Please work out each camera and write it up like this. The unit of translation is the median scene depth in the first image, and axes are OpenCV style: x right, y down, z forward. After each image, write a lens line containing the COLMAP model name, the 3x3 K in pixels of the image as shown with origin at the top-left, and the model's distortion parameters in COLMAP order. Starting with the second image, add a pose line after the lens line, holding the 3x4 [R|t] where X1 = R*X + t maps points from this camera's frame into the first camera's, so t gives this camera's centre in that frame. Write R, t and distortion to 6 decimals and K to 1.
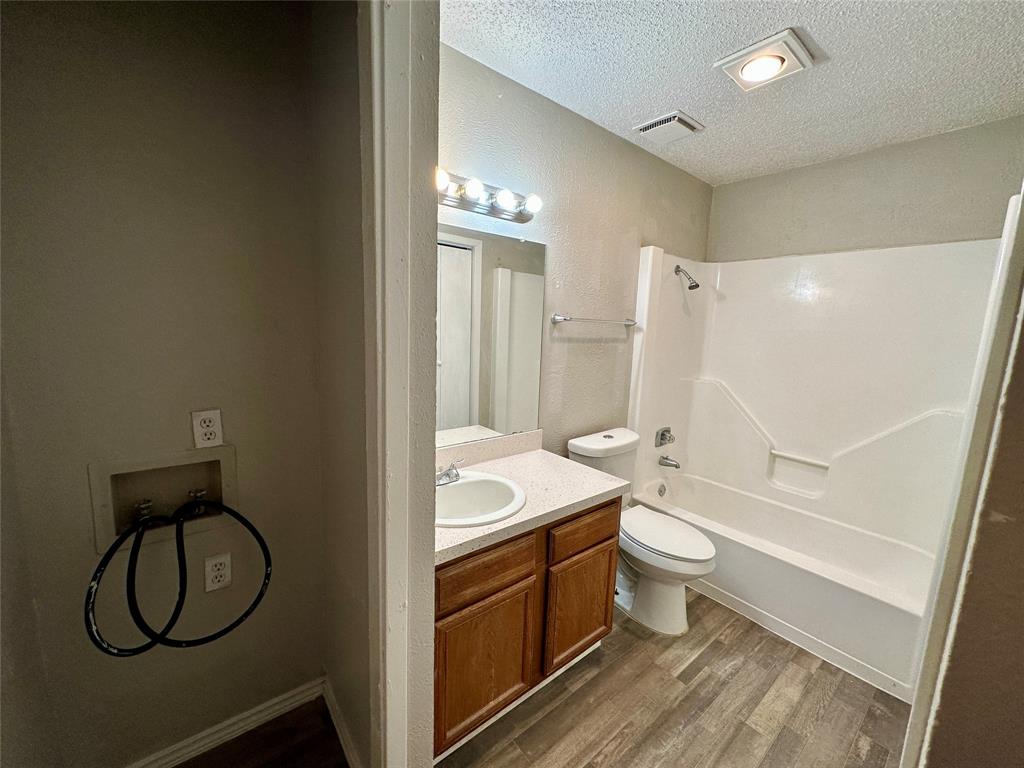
lens RADIAL K [[407.3, 0, 509.5], [0, 407.3, 384.7], [0, 0, 1]] dist [-0.003611, 0.000830]
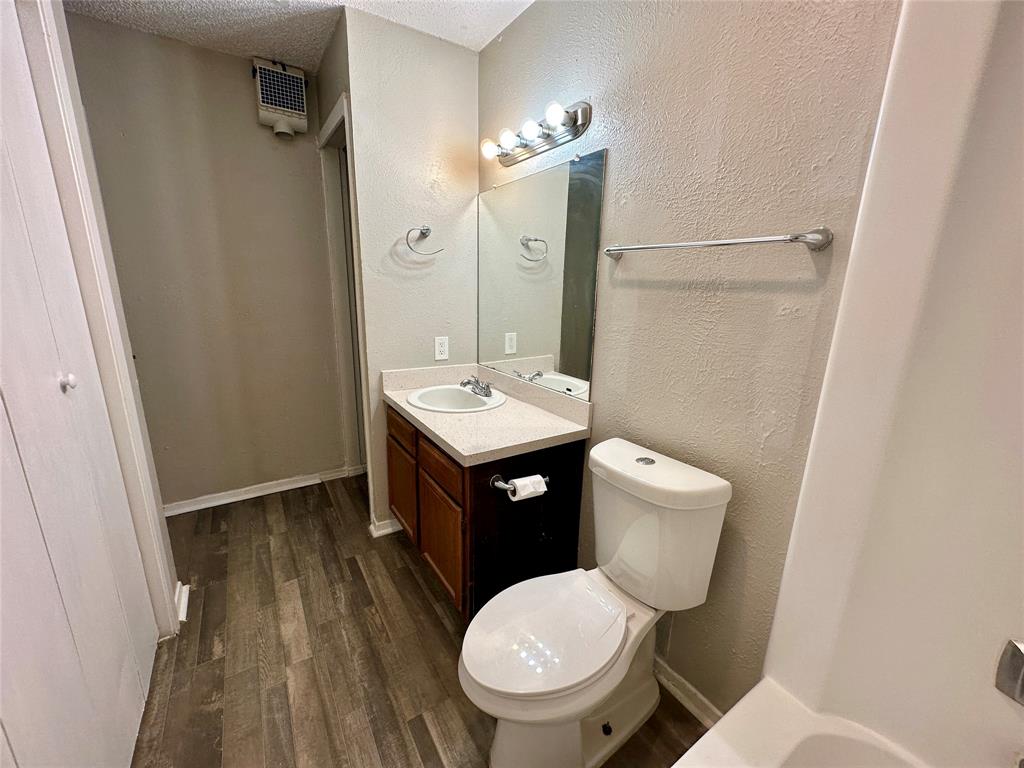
lens RADIAL K [[407.3, 0, 514.5], [0, 407.3, 388.5], [0, 0, 1]] dist [-0.003611, 0.000830]
pose [[-0.092350, 0.209936, -0.973344, 1.016840], [-0.173793, 0.959118, 0.223357, -0.077632], [0.980443, 0.189787, -0.052089, 1.096938]]
